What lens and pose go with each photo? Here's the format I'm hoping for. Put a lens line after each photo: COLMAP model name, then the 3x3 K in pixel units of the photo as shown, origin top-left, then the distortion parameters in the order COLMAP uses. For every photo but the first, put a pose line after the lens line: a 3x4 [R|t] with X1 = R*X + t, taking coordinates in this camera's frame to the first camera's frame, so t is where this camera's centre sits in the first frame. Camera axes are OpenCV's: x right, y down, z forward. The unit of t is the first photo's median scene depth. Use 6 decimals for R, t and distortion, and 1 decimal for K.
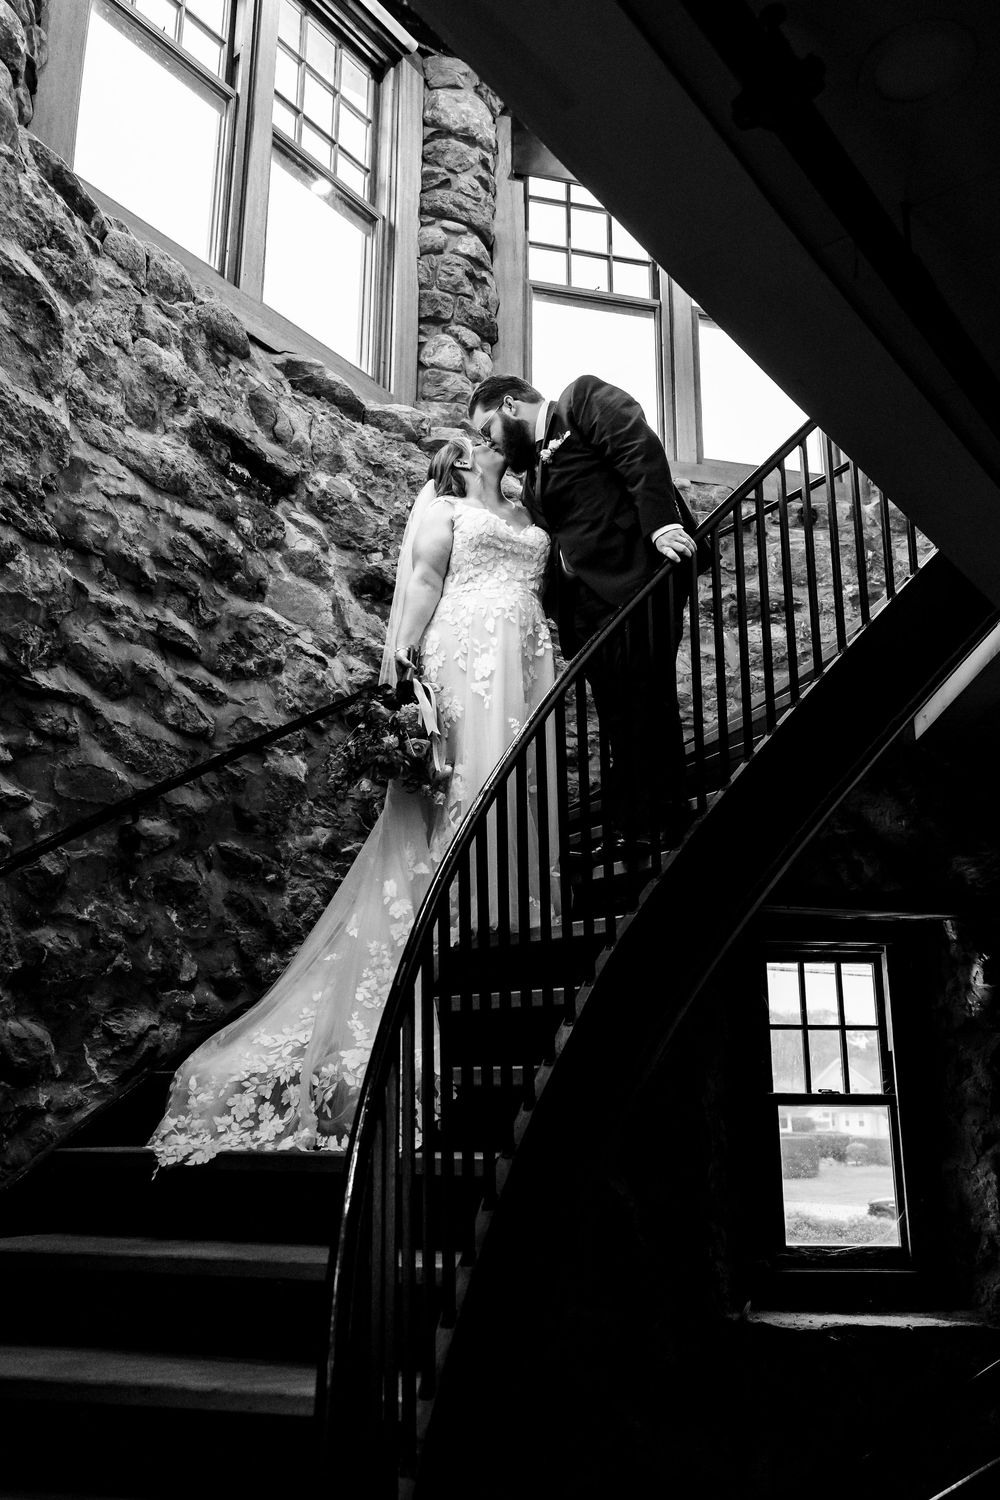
lens RADIAL K [[1286.5, 0, 478.4], [0, 1286.5, 758.8], [0, 0, 1]] dist [0.006080, -0.003857]
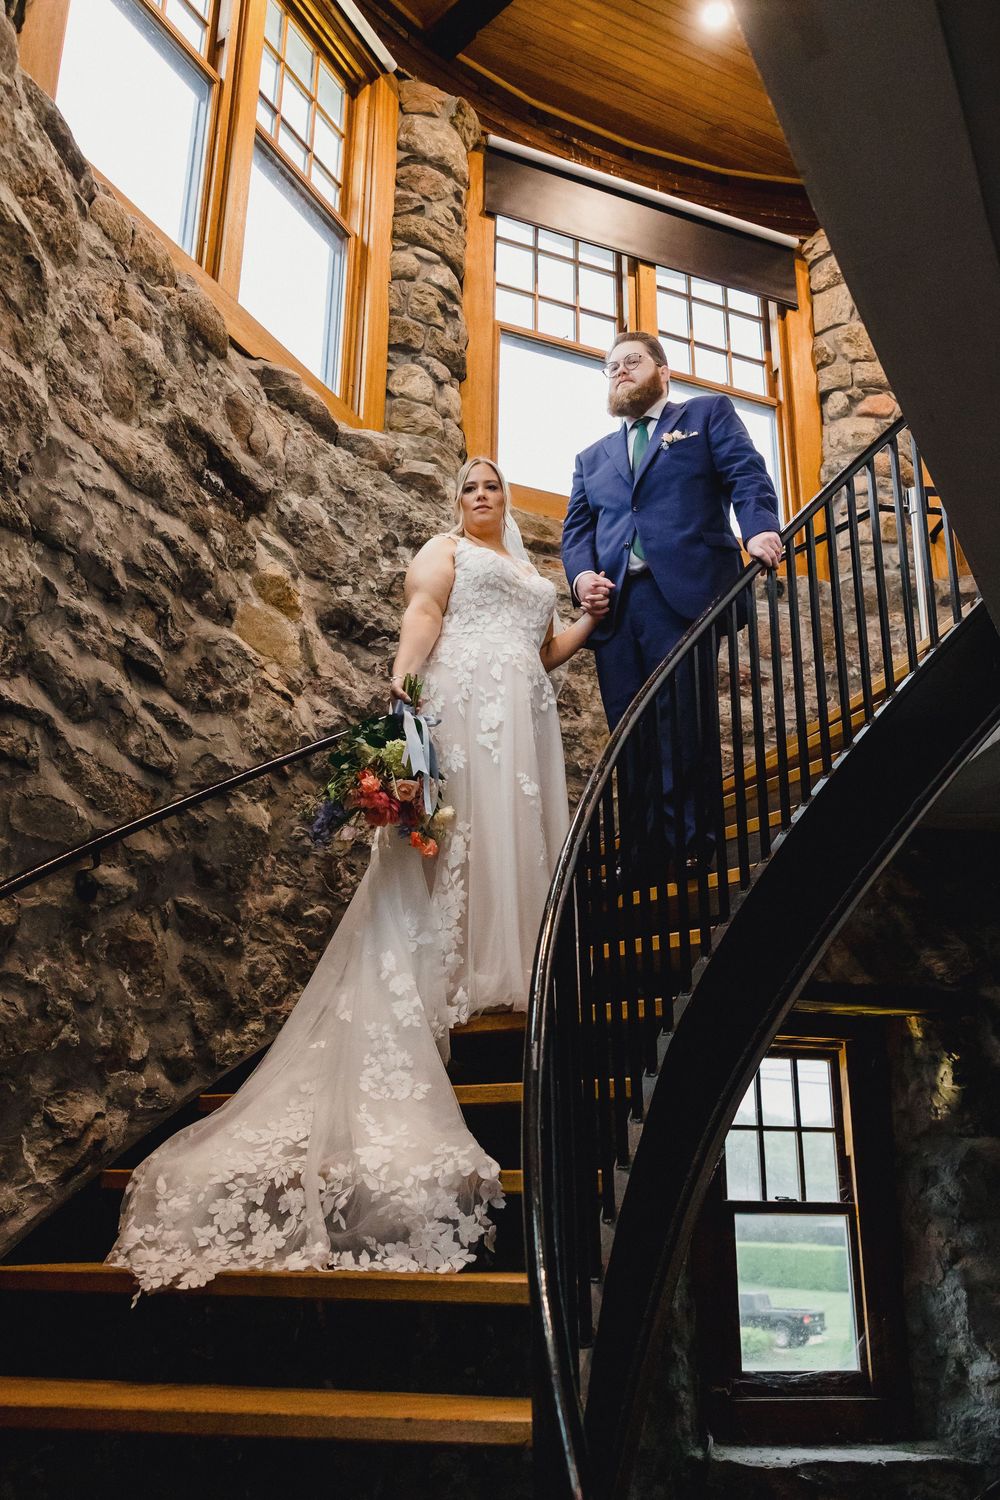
lens RADIAL K [[1320.2, 0, 500.7], [0, 1320.2, 745.1], [0, 0, 1]] dist [0.005388, 0.009629]
pose [[0.986492, 0.061903, 0.151666, -0.124277], [-0.050834, 0.995826, -0.075808, 0.019014], [-0.155725, 0.067074, 0.985521, 0.088247]]
